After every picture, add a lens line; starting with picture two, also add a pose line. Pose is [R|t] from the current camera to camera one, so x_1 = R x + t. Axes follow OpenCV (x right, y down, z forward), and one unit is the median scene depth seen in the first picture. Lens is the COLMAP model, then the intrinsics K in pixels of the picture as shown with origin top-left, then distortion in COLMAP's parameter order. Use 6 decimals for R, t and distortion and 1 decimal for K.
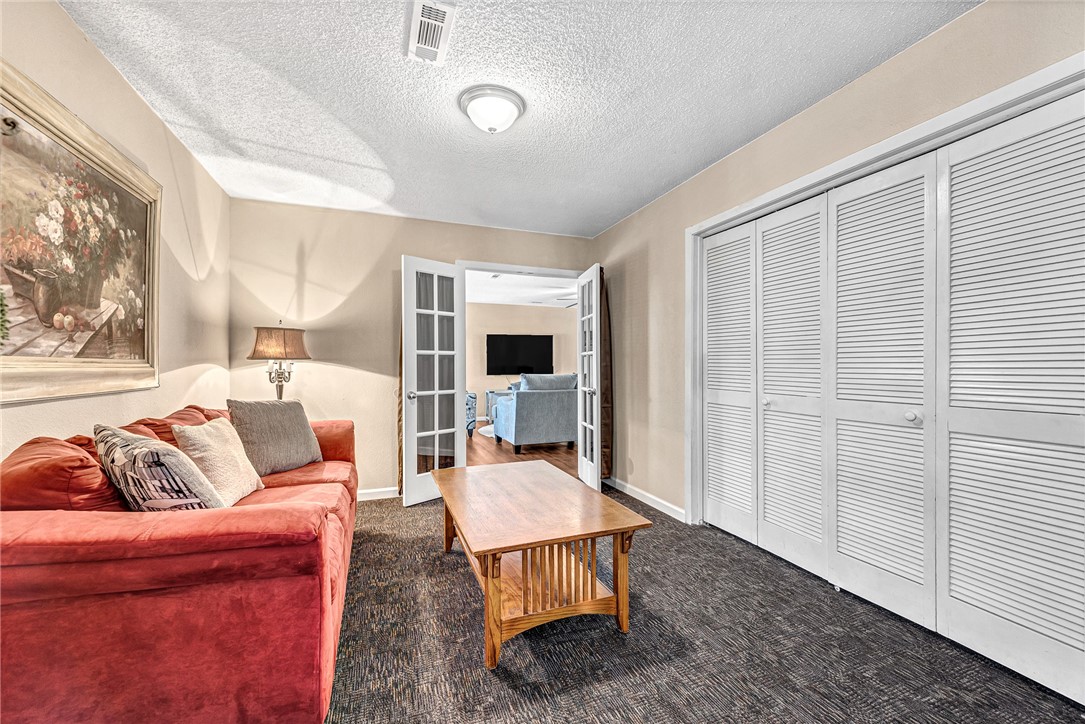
lens RADIAL K [[433.1, 0, 541.4], [0, 433.1, 360.0], [0, 0, 1]] dist [0.001804, 0.000019]
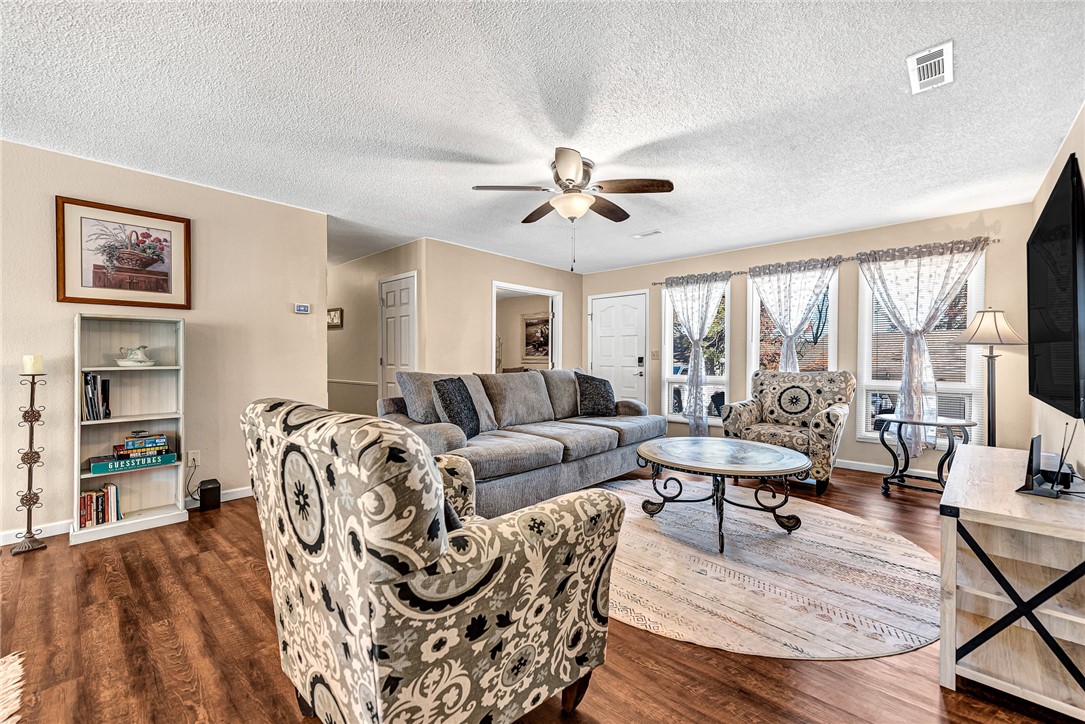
lens RADIAL K [[433.1, 0, 541.4], [0, 433.1, 360.0], [0, 0, 1]] dist [0.001804, 0.000019]
pose [[-0.897674, -0.002206, -0.440654, 1.274631], [-0.001736, 0.999997, -0.001469, 0.049446], [0.440656, -0.000554, -0.897676, 5.593804]]
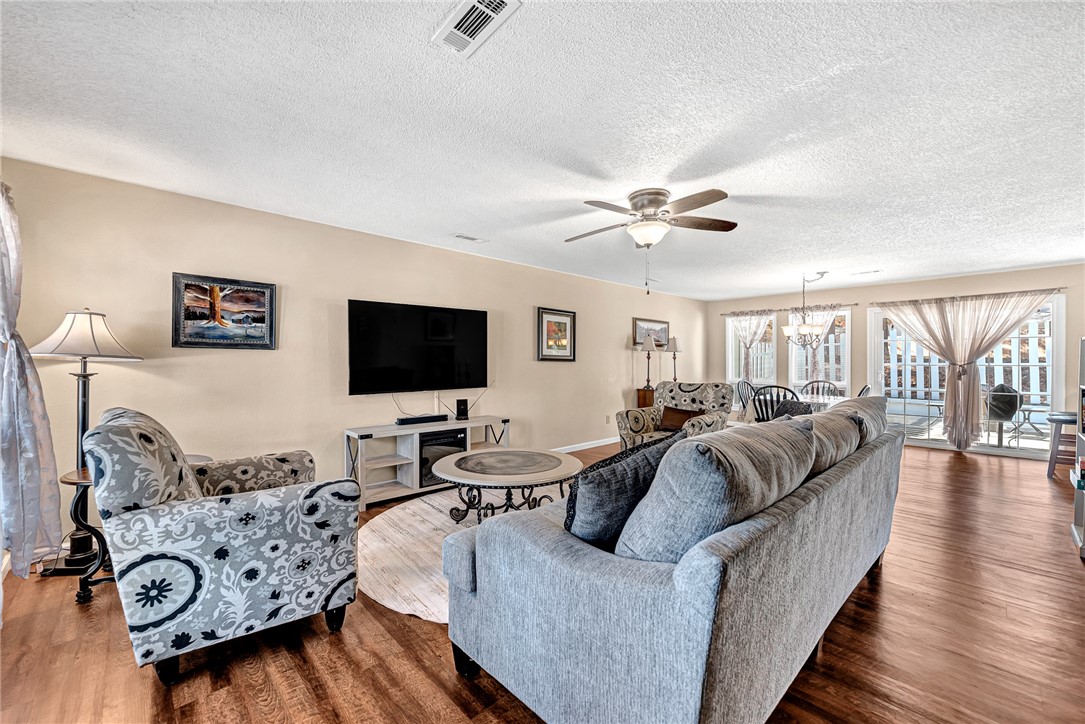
lens RADIAL K [[430.8, 0, 540.4], [0, 430.8, 362.9], [0, 0, 1]] dist [0.001240, -0.000475]
pose [[0.926435, -0.003216, 0.376440, -0.590115], [-0.001719, 0.999917, 0.012773, -0.035366], [-0.376450, -0.012481, 0.926353, 2.731709]]
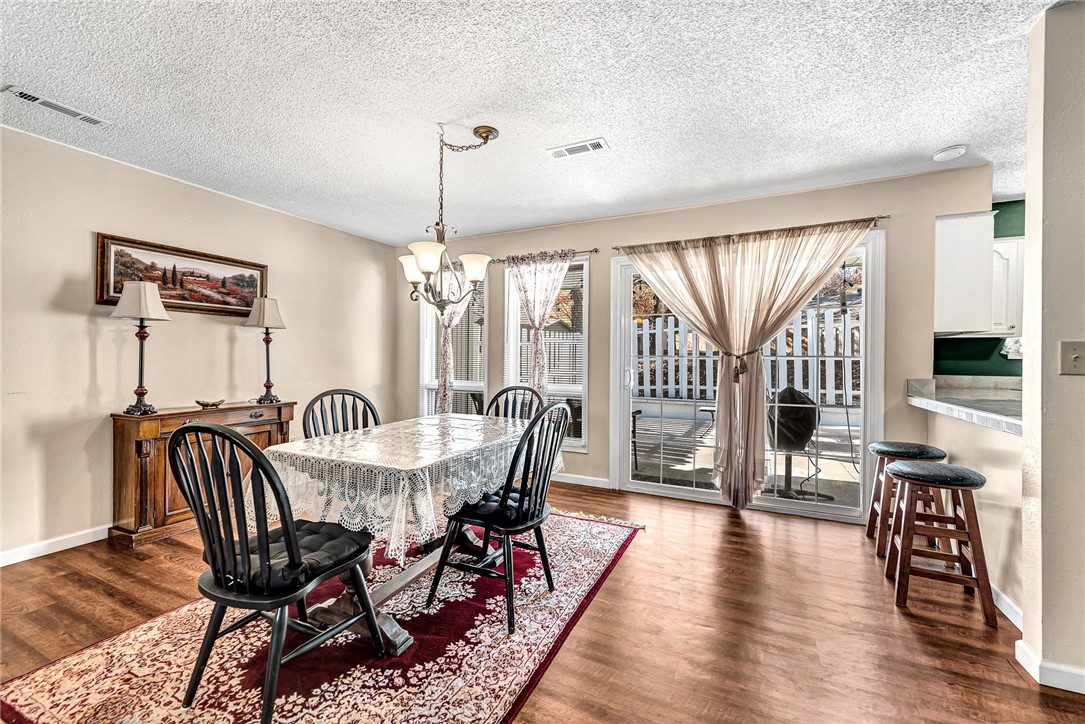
lens RADIAL K [[433.1, 0, 541.4], [0, 433.1, 360.0], [0, 0, 1]] dist [0.001804, 0.000019]
pose [[0.732307, -0.002661, 0.680969, 1.794234], [-0.009817, 0.999847, 0.014464, 0.017203], [-0.680904, -0.017277, 0.732169, 3.813306]]
